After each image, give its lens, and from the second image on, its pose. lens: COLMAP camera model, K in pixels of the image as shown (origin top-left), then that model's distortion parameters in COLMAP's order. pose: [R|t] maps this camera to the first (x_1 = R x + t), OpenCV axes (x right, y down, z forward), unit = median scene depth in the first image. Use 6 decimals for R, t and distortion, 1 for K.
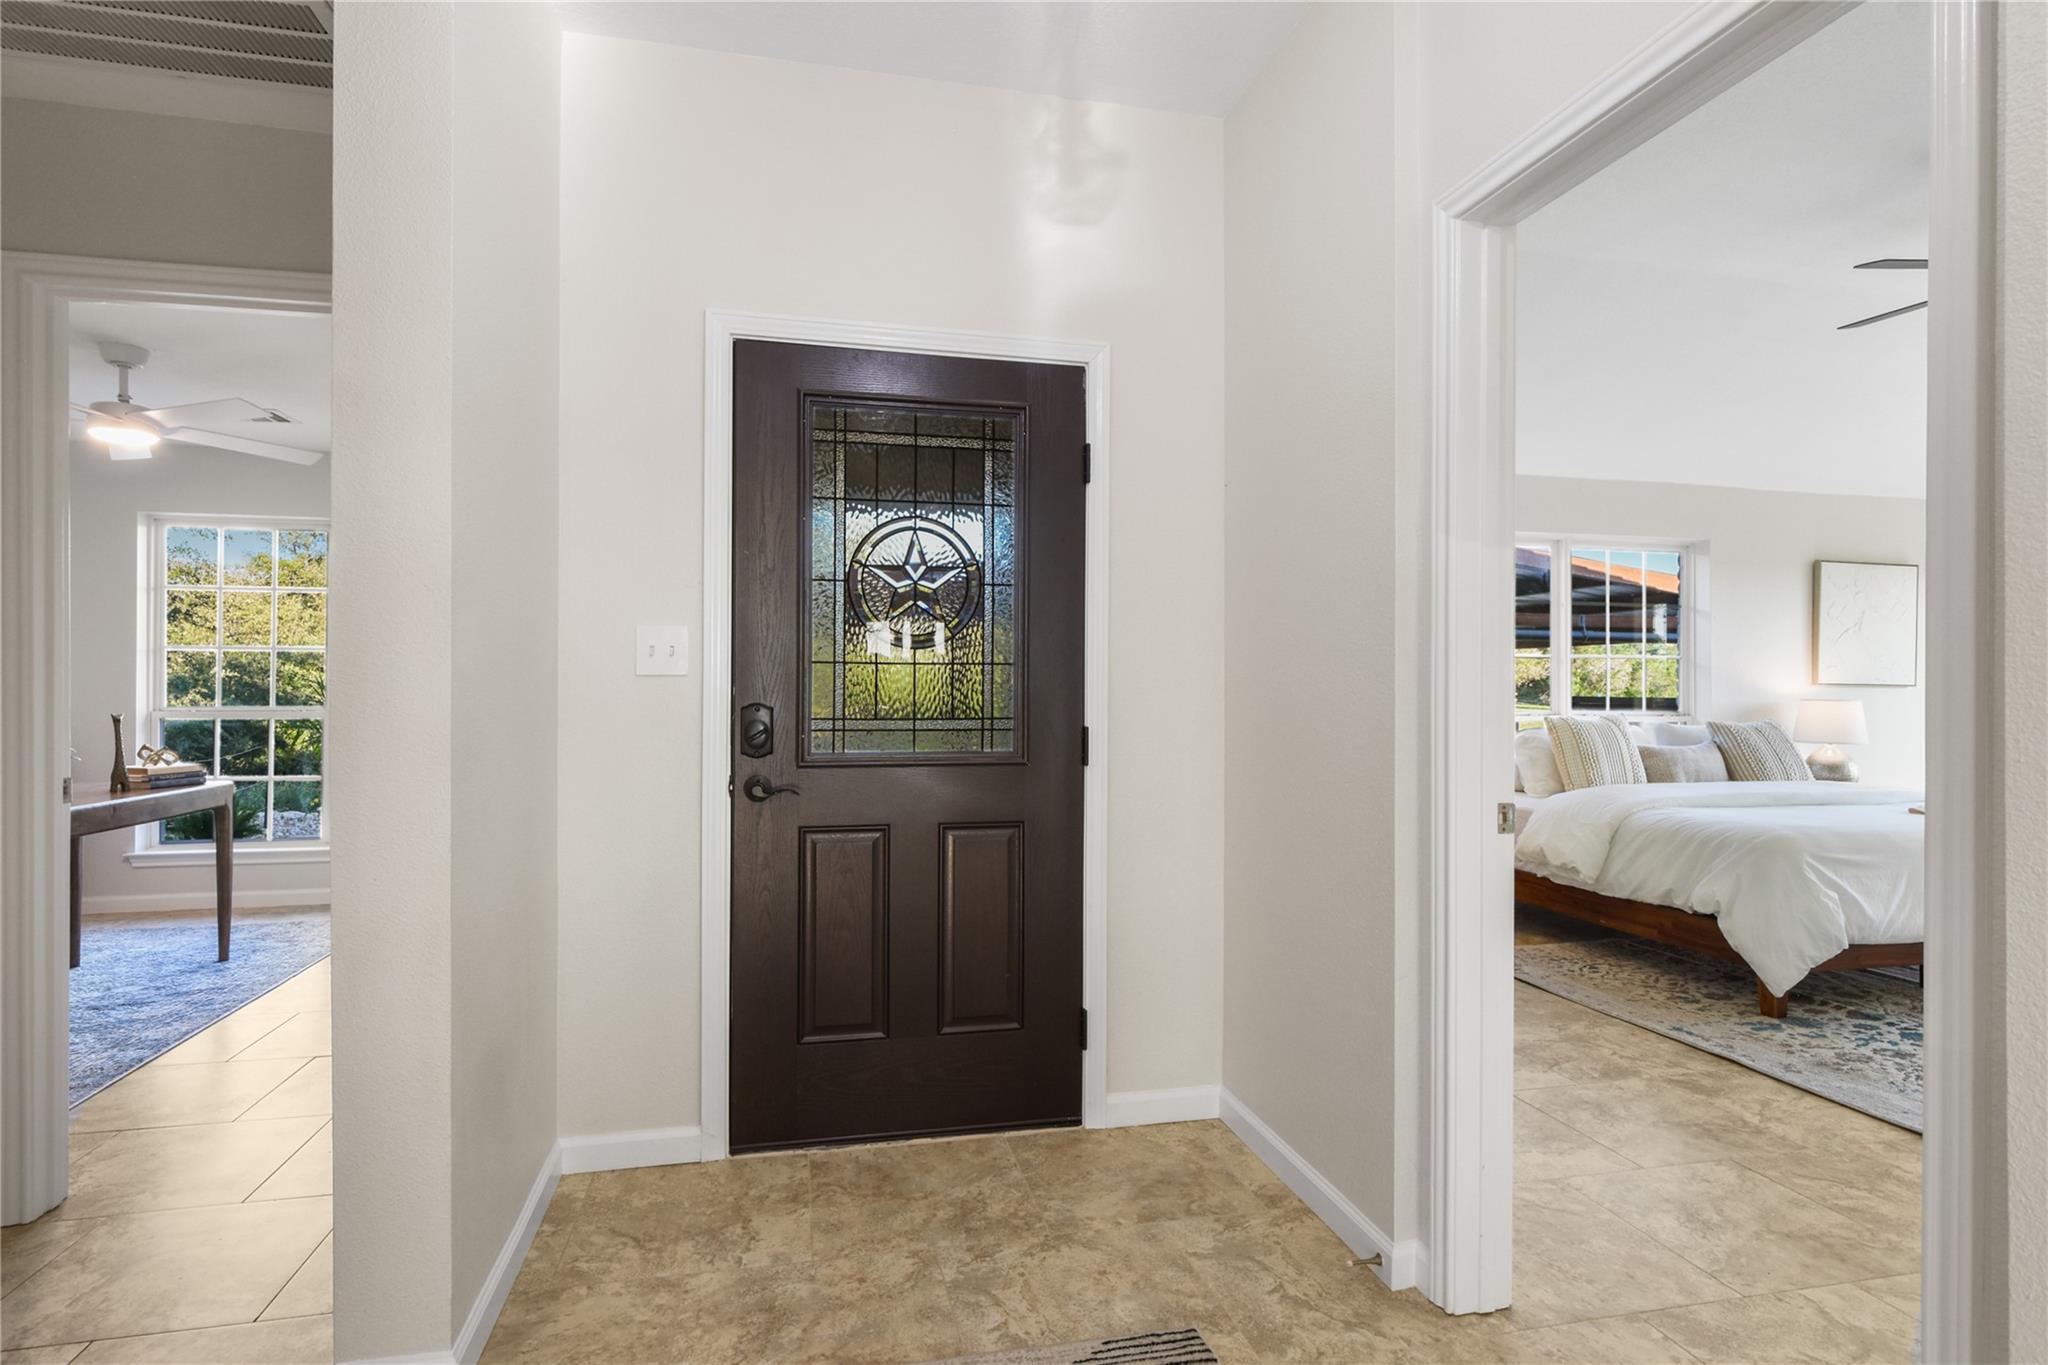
lens RADIAL K [[1057.2, 0, 1007.0], [0, 1057.2, 679.8], [0, 0, 1]] dist [0.007650, -0.002496]
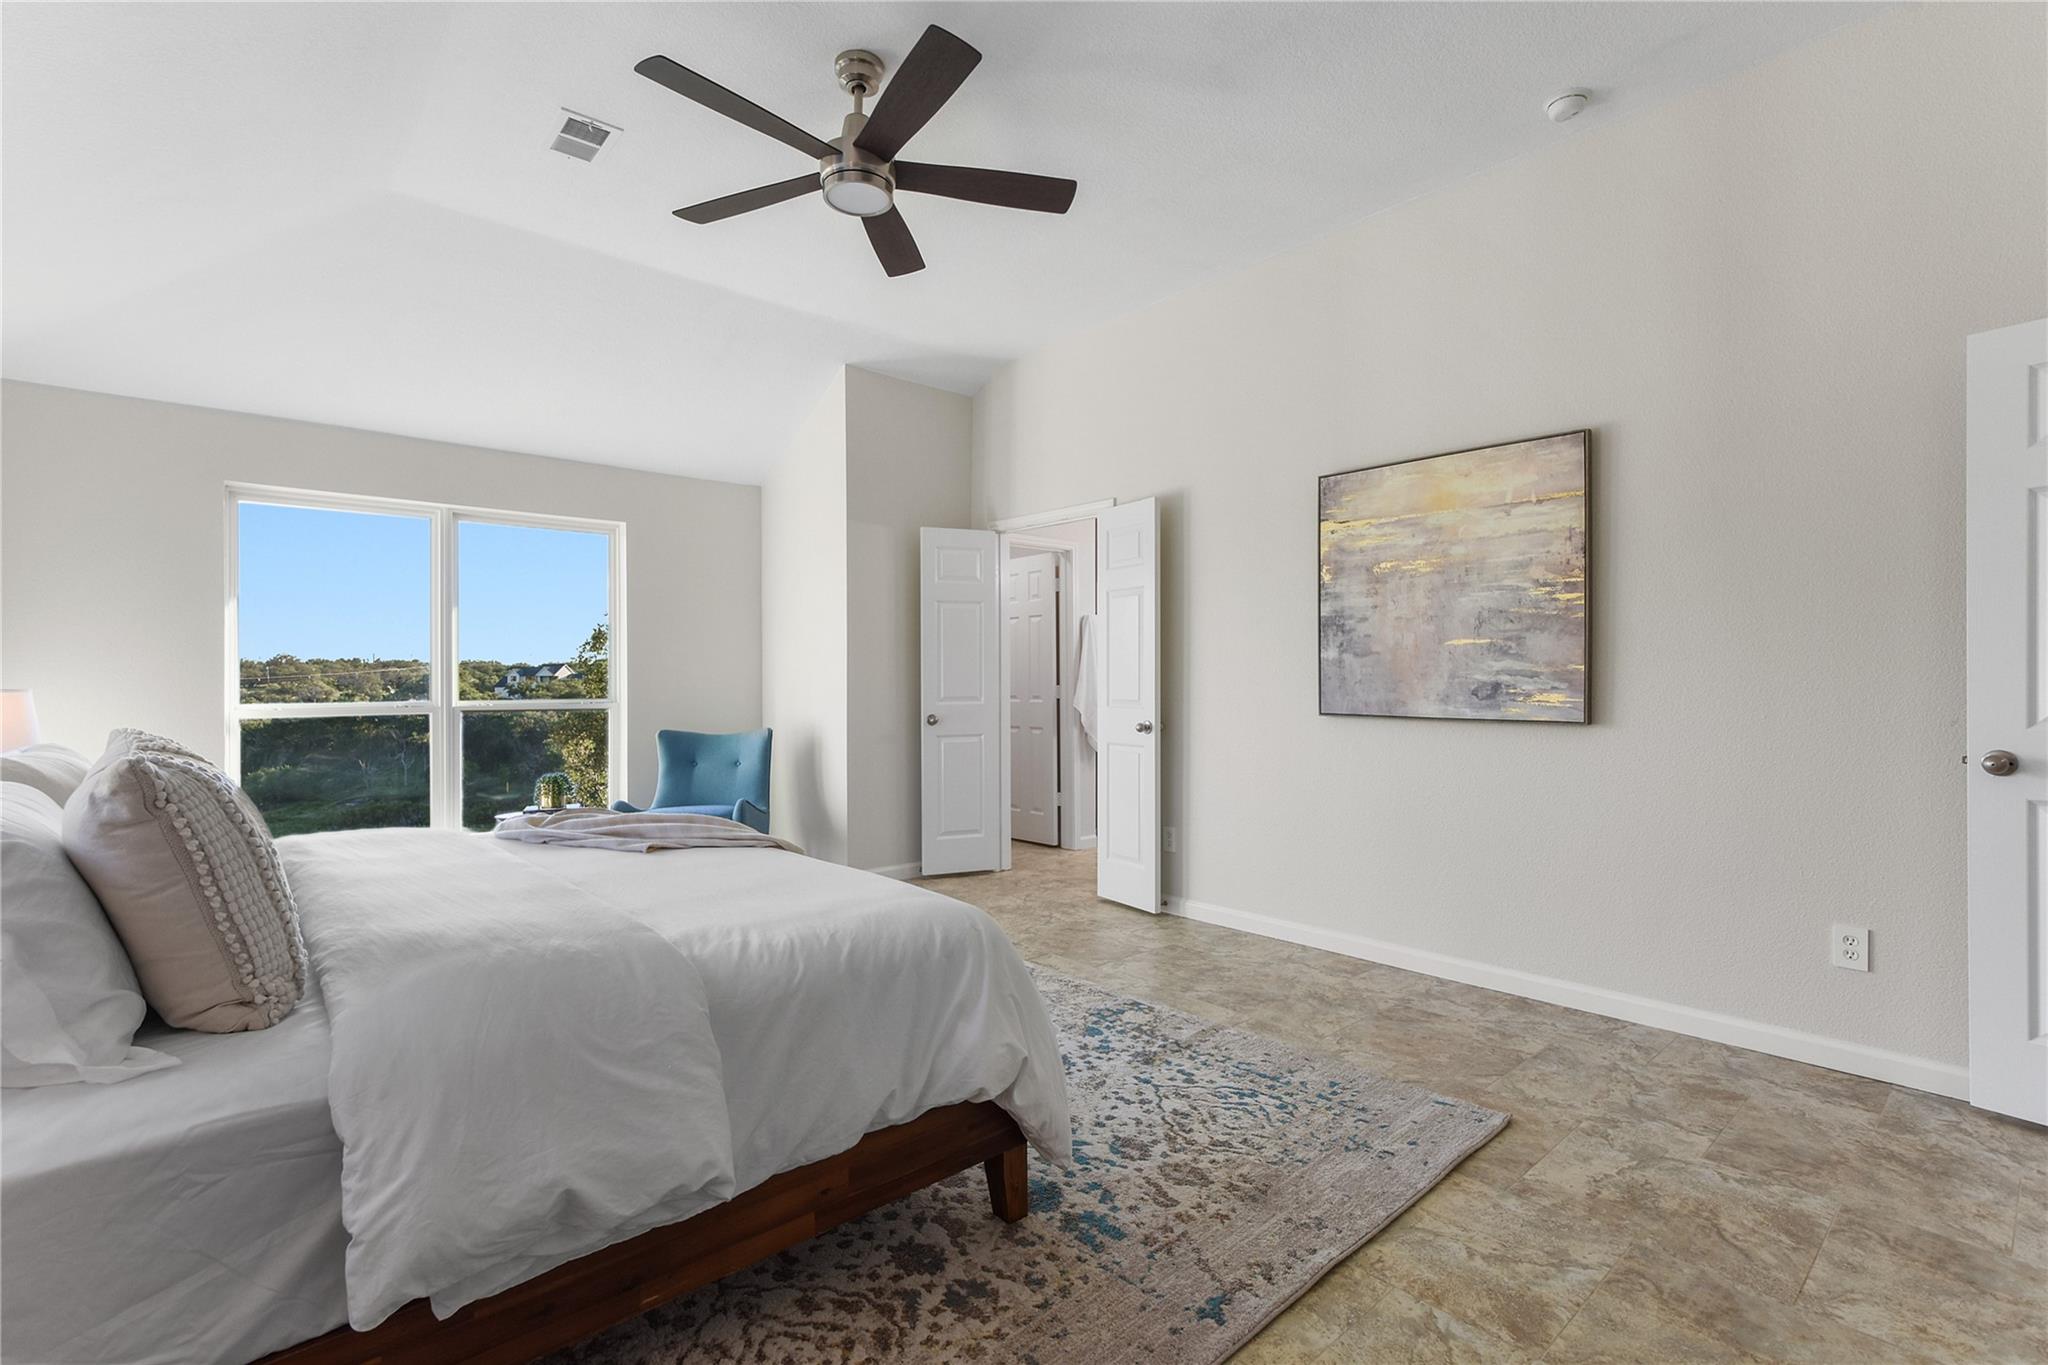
lens RADIAL K [[944.9, 0, 1022.0], [0, 944.9, 678.2], [0, 0, 1]] dist [0.006163, 0.000333]
pose [[-0.480655, -0.006006, 0.876889, 0.257316], [-0.001821, 0.999981, 0.005851, 0.013648], [-0.876908, 0.001216, -0.480657, 1.248468]]
